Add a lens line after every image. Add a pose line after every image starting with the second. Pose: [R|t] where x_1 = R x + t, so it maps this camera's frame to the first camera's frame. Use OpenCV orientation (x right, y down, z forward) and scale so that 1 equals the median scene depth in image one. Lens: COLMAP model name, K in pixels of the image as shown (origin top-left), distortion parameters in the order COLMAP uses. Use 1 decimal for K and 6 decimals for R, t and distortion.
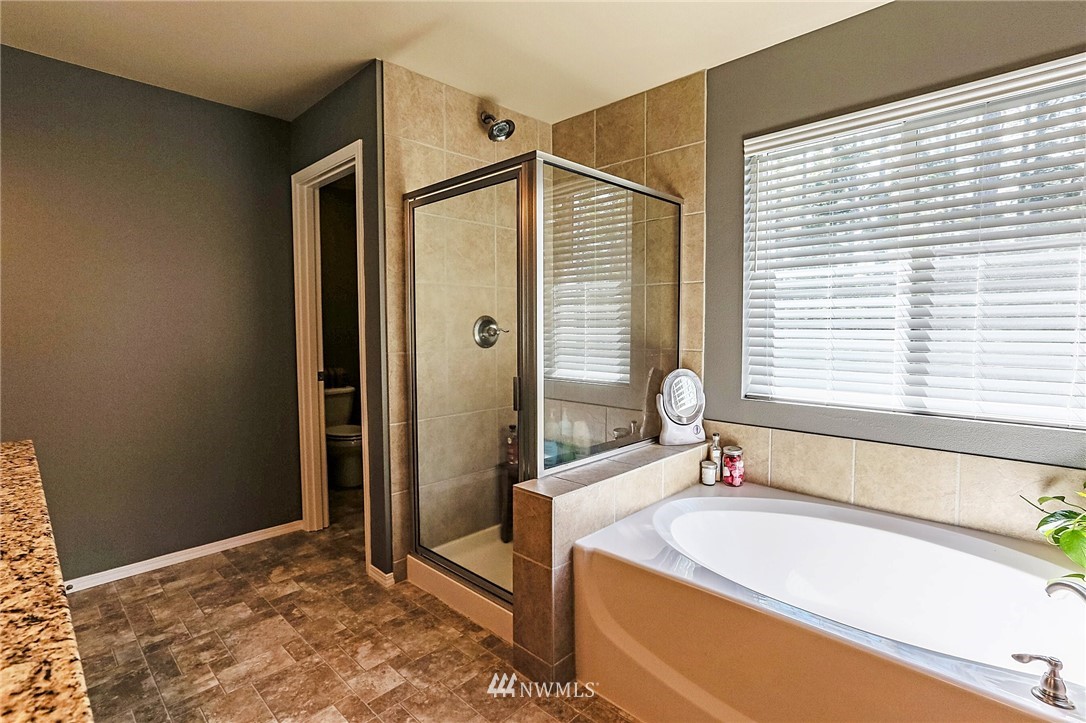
lens RADIAL K [[520.2, 0, 539.4], [0, 520.2, 350.0], [0, 0, 1]] dist [-0.020496, 0.014244]
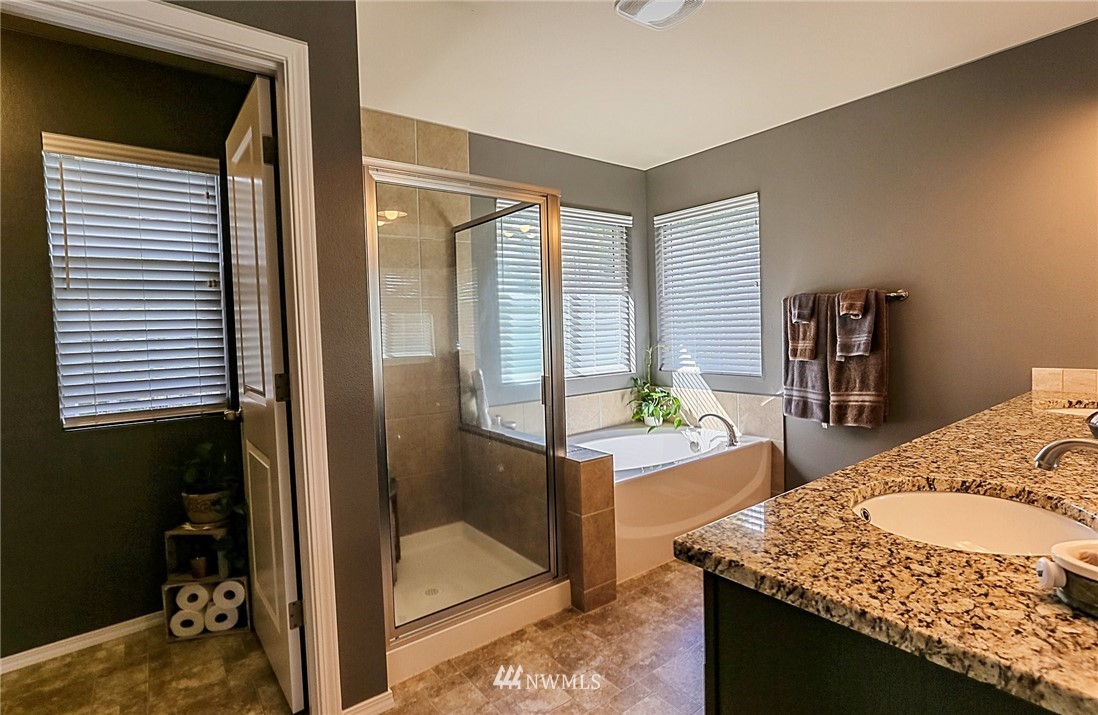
lens RADIAL K [[544.4, 0, 549.0], [0, 544.4, 357.5], [0, 0, 1]] dist [-0.002488, -0.000226]
pose [[0.142956, -0.055637, 0.988164, -1.070911], [0.077571, 0.995977, 0.044855, -0.039988], [-0.986684, 0.070240, 0.146697, 0.707893]]
